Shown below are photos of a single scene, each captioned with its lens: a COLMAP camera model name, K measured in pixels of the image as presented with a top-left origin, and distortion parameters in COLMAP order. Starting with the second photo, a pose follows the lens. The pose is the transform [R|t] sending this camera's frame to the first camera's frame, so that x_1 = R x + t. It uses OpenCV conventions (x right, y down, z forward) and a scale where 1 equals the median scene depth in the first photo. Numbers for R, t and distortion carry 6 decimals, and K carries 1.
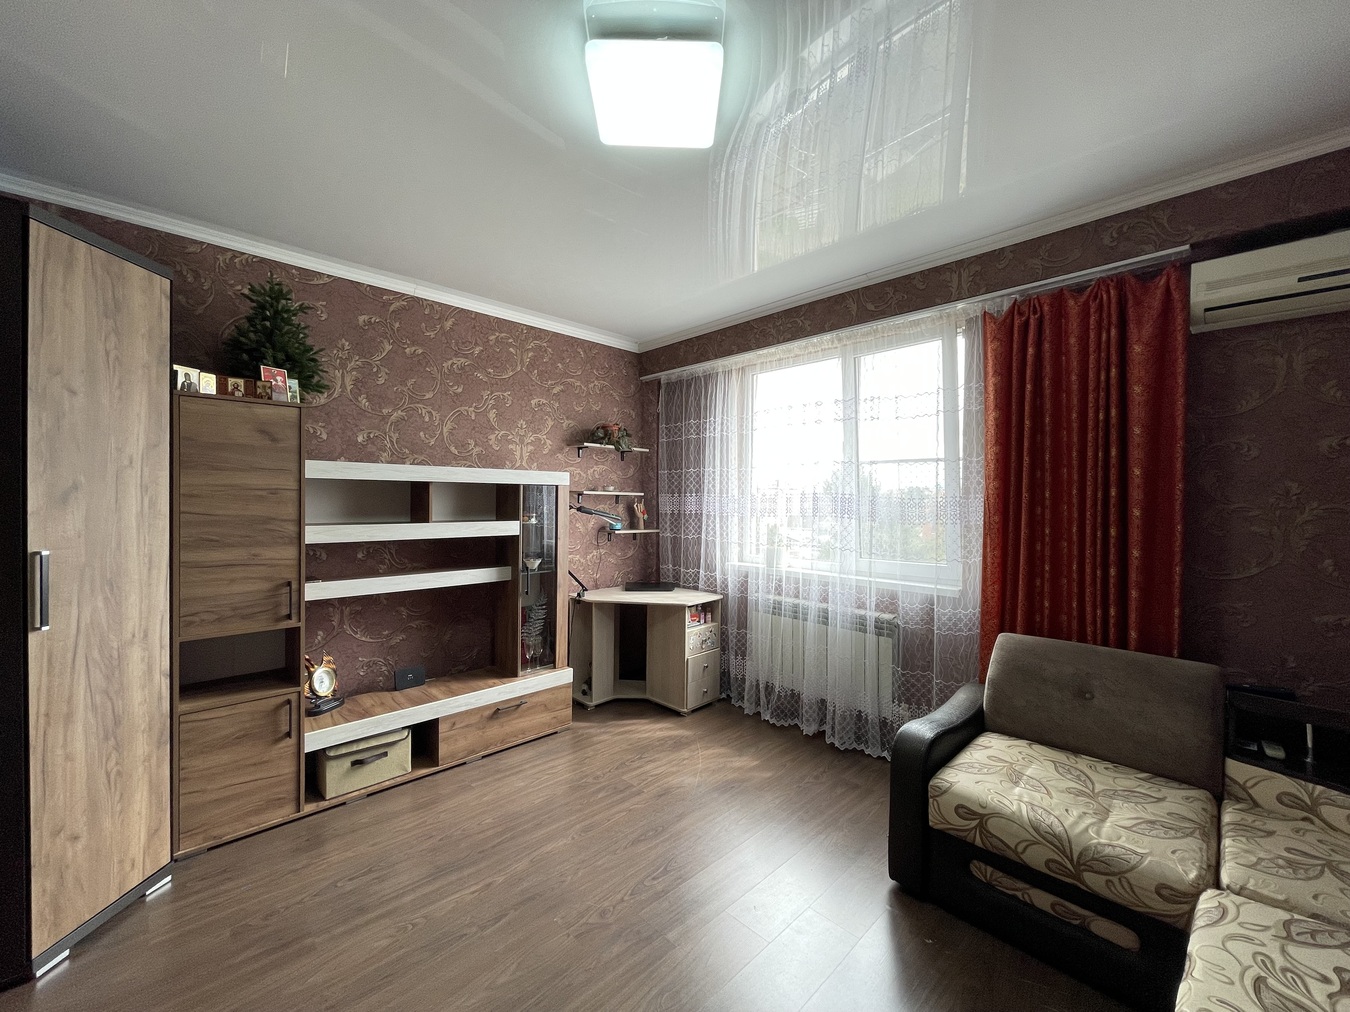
lens RADIAL K [[543.8, 0, 669.2], [0, 543.8, 505.7], [0, 0, 1]] dist [-0.004310, -0.000186]
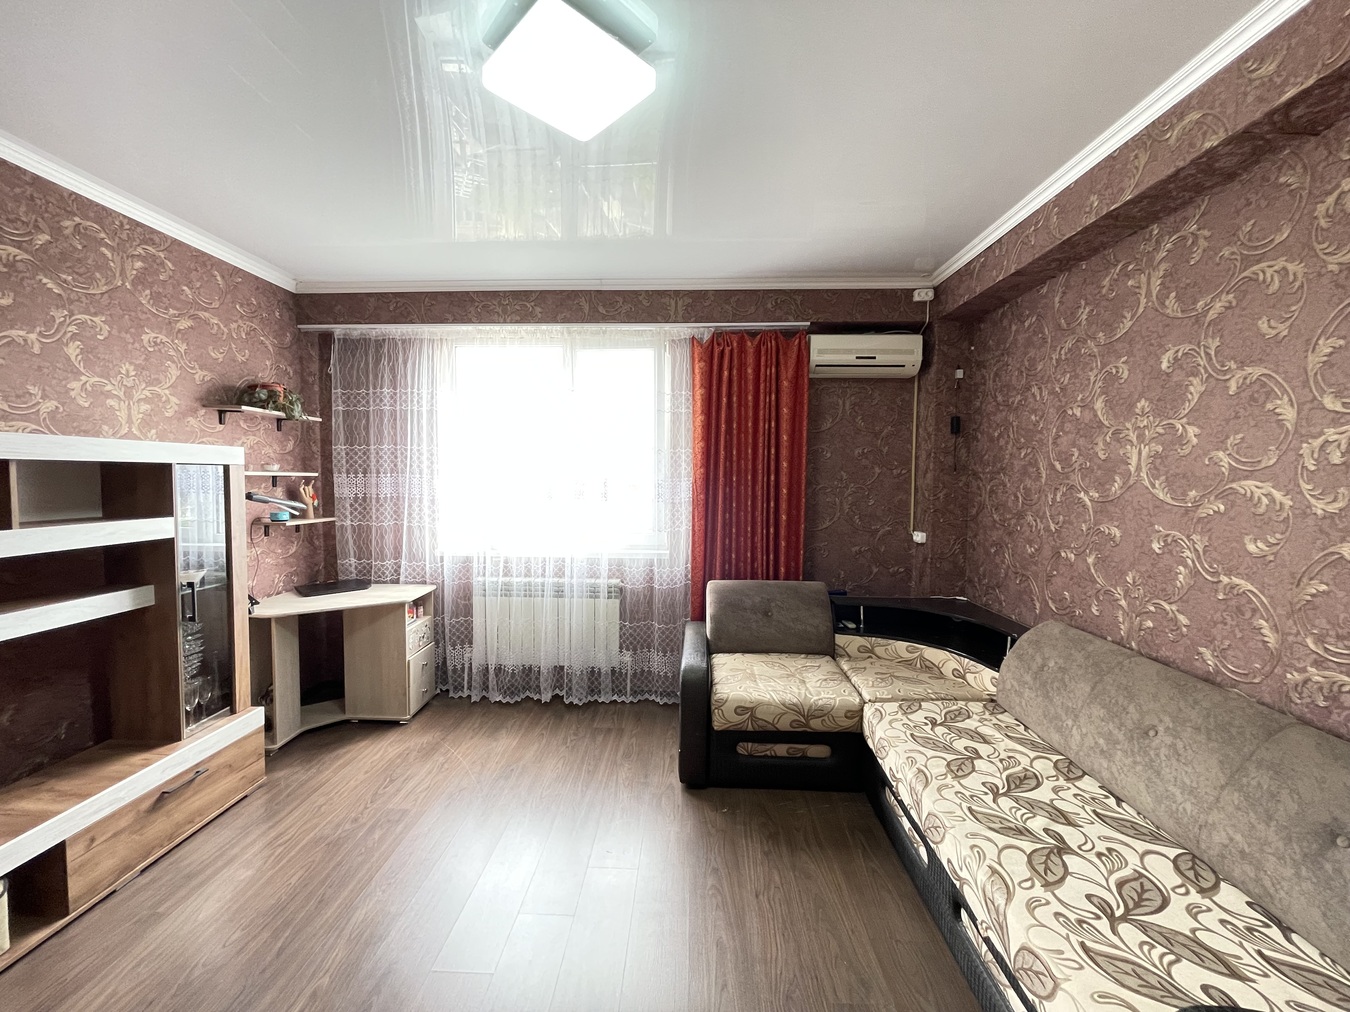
lens RADIAL K [[543.8, 0, 669.2], [0, 543.8, 505.7], [0, 0, 1]] dist [-0.004310, -0.000186]
pose [[0.721175, -0.039594, 0.691620, -0.298021], [0.004525, 0.998613, 0.052451, -0.019270], [-0.692738, -0.034697, 0.720354, 0.076907]]
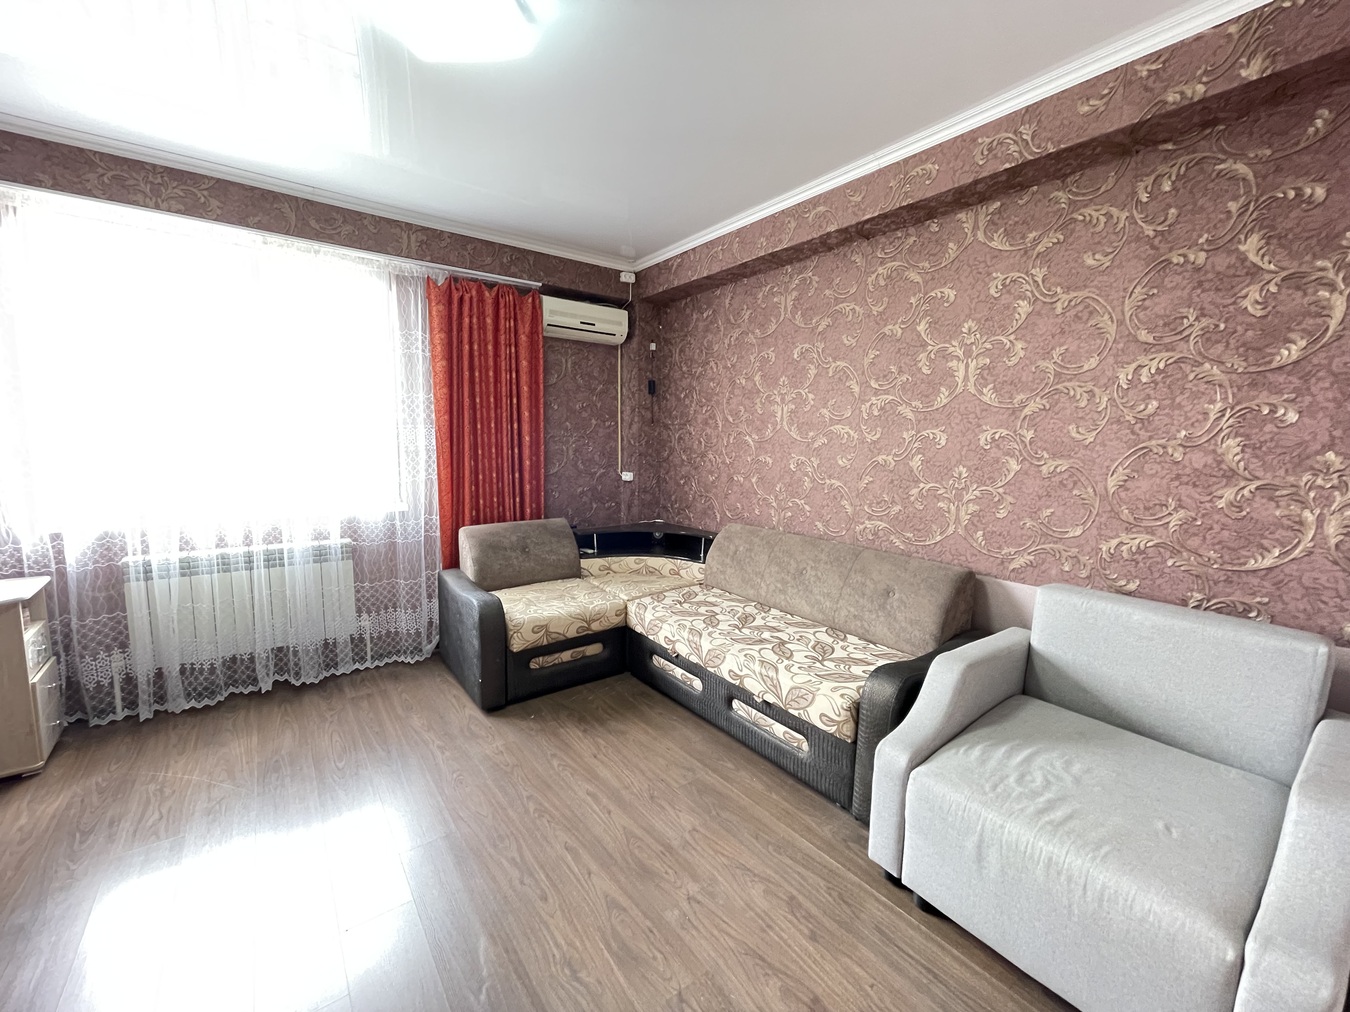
lens RADIAL K [[541.6, 0, 669.3], [0, 541.6, 506.3], [0, 0, 1]] dist [-0.000581, -0.000532]
pose [[0.121728, -0.124756, 0.984692, -0.512892], [0.001332, 0.992089, 0.125528, 0.007009], [-0.992563, -0.013968, 0.120931, 0.240114]]
